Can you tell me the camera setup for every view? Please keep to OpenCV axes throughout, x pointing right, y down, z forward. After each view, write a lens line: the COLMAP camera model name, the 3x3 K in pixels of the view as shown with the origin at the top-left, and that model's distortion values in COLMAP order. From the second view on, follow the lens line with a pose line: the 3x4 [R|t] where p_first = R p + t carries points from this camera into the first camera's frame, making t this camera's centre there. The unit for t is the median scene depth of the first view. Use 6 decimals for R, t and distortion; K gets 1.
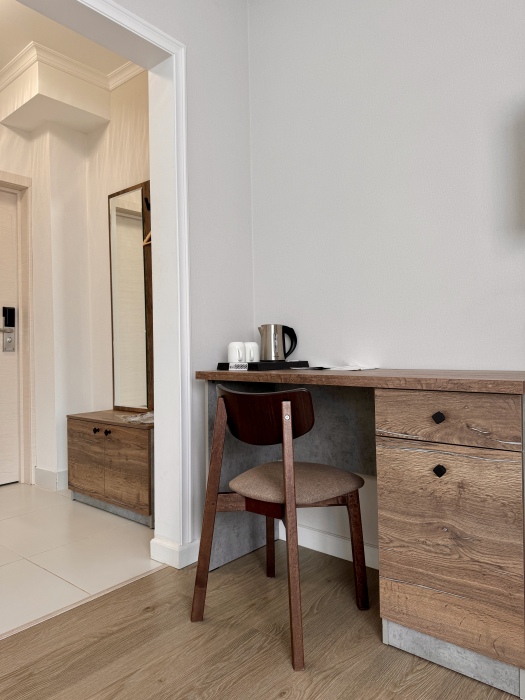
lens RADIAL K [[496.0, 0, 262.5], [0, 496.0, 350.0], [0, 0, 1]] dist [0.044761, -0.001269]
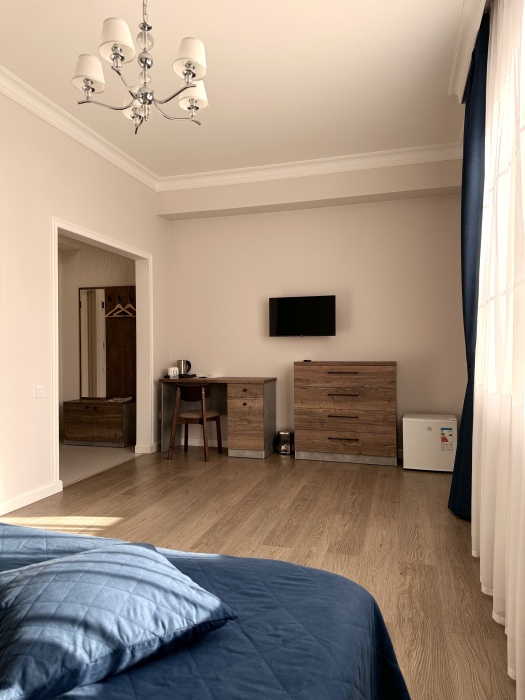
lens RADIAL K [[496.0, 0, 262.5], [0, 496.0, 350.0], [0, 0, 1]] dist [0.044761, -0.001269]
pose [[0.915879, 0.004778, 0.401426, -0.672842], [-0.004283, 0.999989, -0.002129, -0.106645], [-0.401432, 0.000230, 0.915889, -1.626172]]
